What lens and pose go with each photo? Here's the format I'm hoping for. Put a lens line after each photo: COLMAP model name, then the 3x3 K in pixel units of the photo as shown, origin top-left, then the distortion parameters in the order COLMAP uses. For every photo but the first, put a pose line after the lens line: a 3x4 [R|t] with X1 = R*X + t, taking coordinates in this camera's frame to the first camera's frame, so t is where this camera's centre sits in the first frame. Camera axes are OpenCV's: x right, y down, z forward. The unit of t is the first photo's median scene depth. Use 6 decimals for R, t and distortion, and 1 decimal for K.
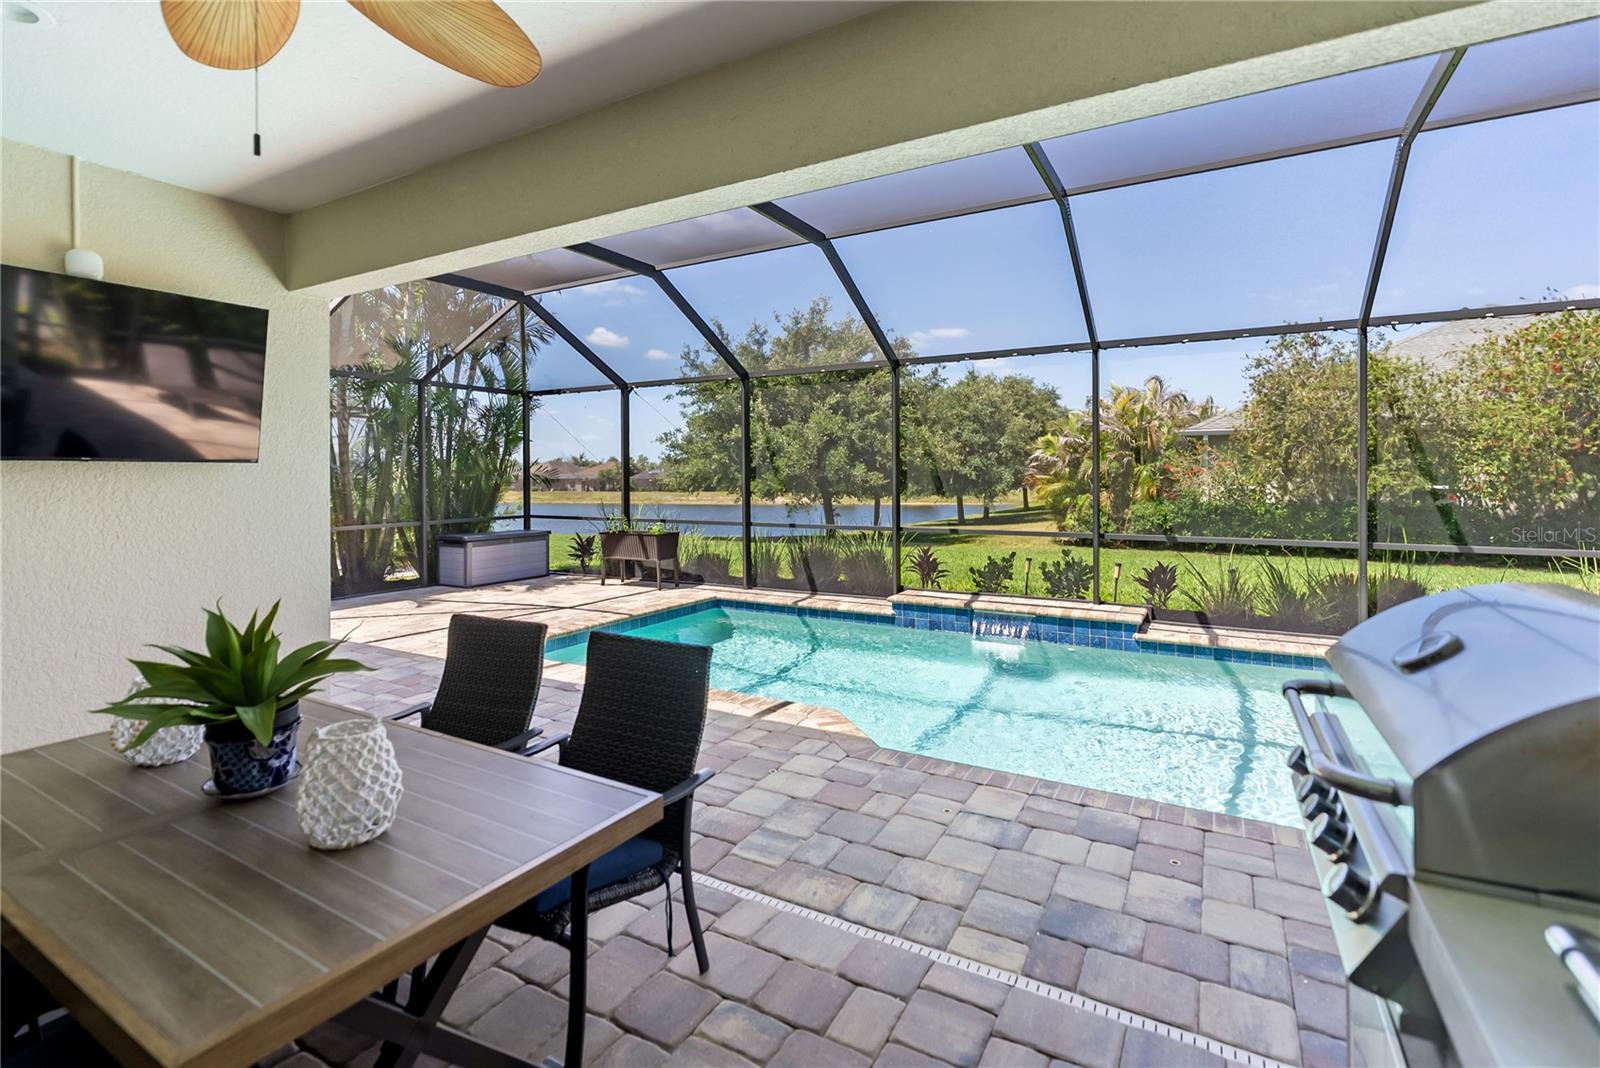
lens RADIAL K [[735.7, 0, 792.1], [0, 735.7, 475.7], [0, 0, 1]] dist [-0.000746, -0.000089]
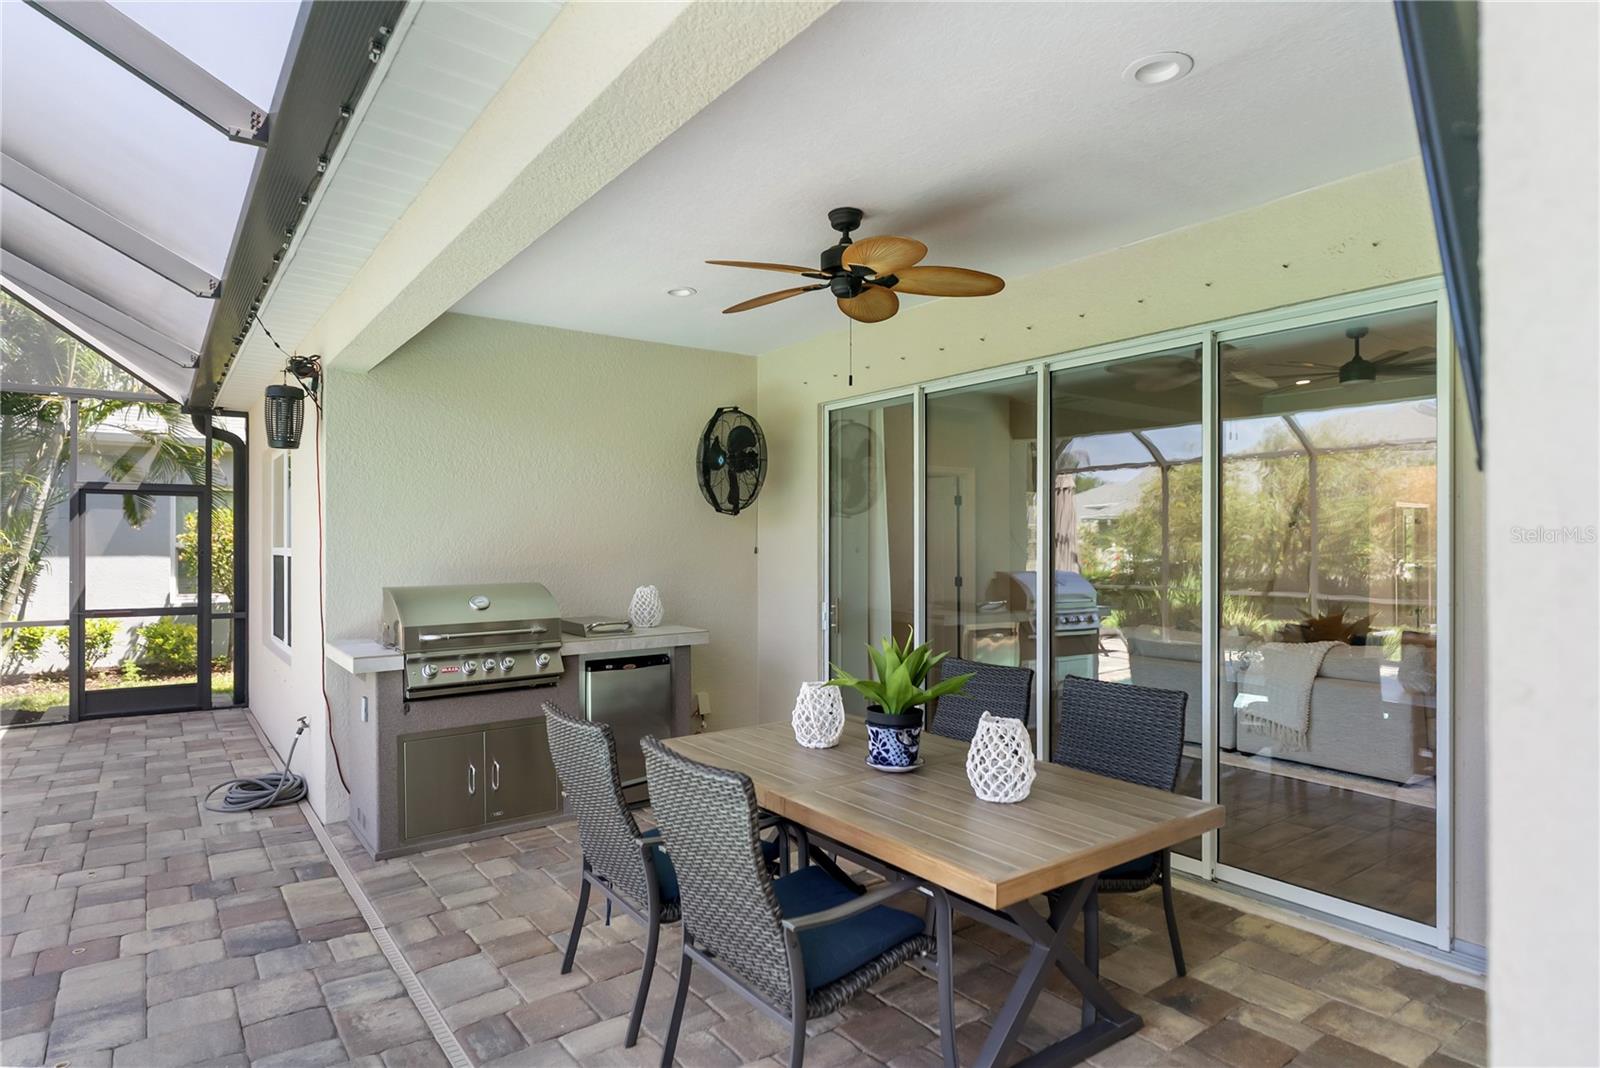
lens RADIAL K [[892.4, 0, 799.7], [0, 892.4, 538.4], [0, 0, 1]] dist [-0.001032, -0.000087]
pose [[-0.915489, 0.006095, 0.402296, -0.905961], [0.005447, 0.999981, -0.002755, -0.008597], [-0.402305, -0.000331, -0.915505, 1.872854]]
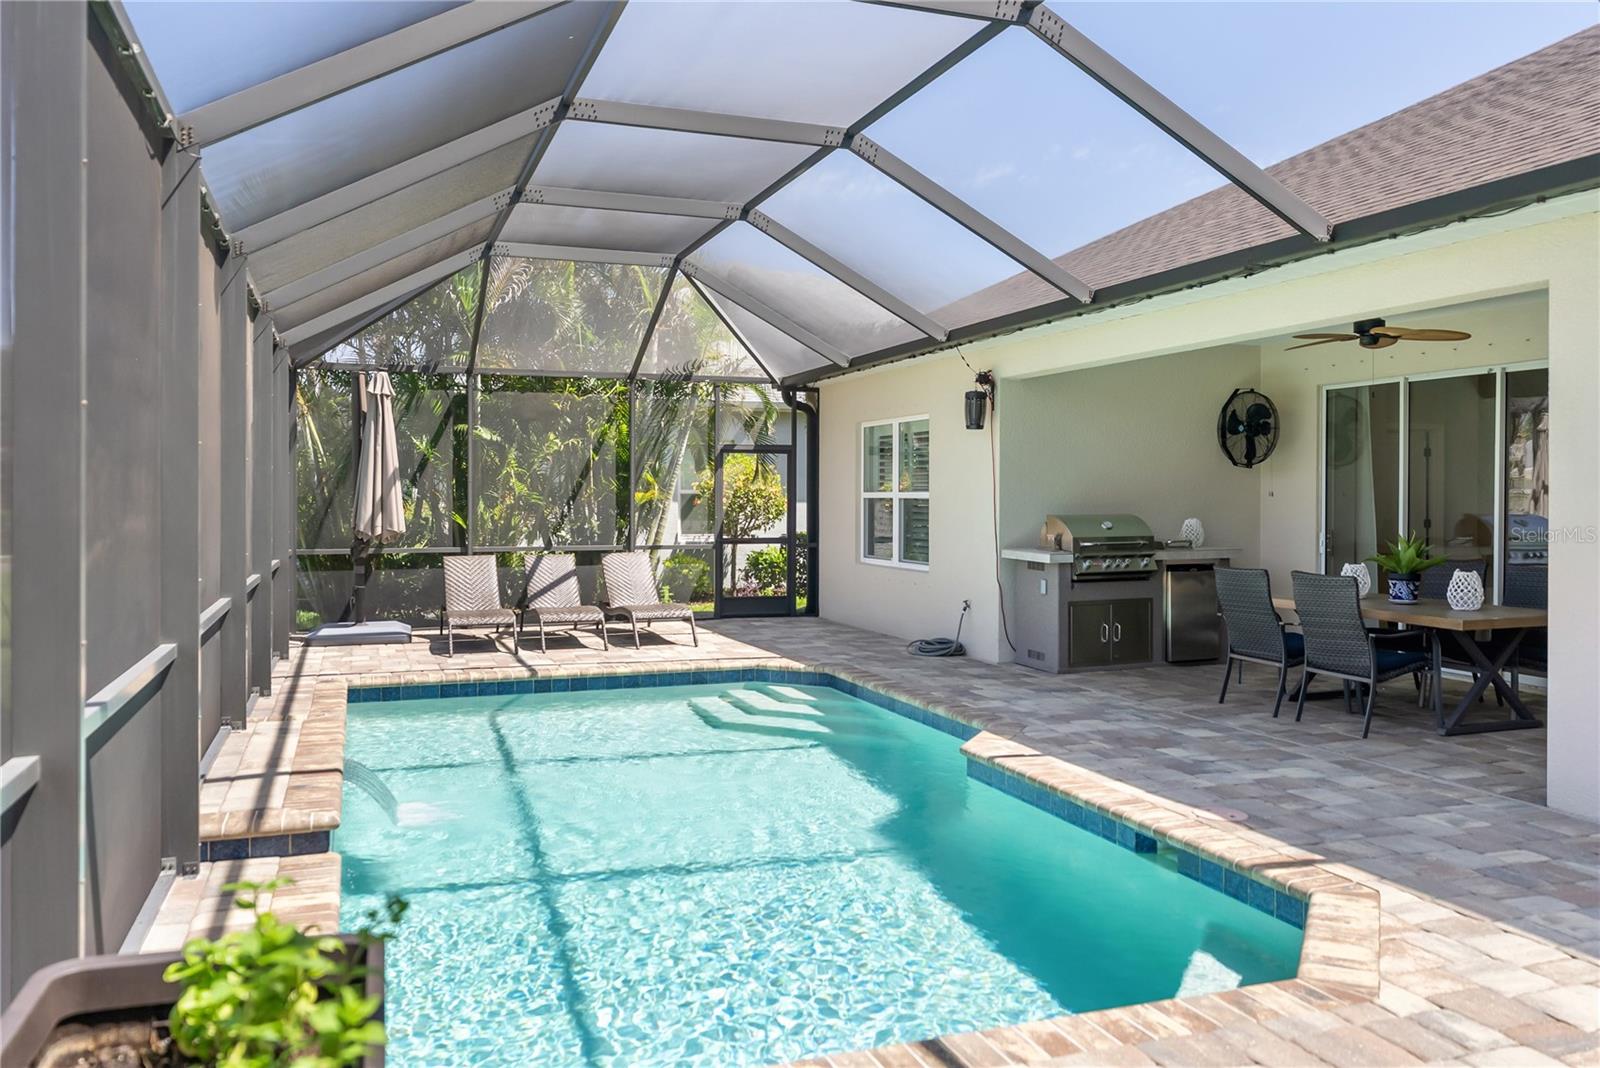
lens RADIAL K [[1224.1, 0, 799.2], [0, 1224.1, 498.3], [0, 0, 1]] dist [0.003419, 0.005048]
pose [[-0.767664, -0.000337, 0.640853, -1.377999], [0.004726, 0.999970, 0.006188, -0.003294], [-0.640836, 0.007779, -0.767639, 4.202325]]
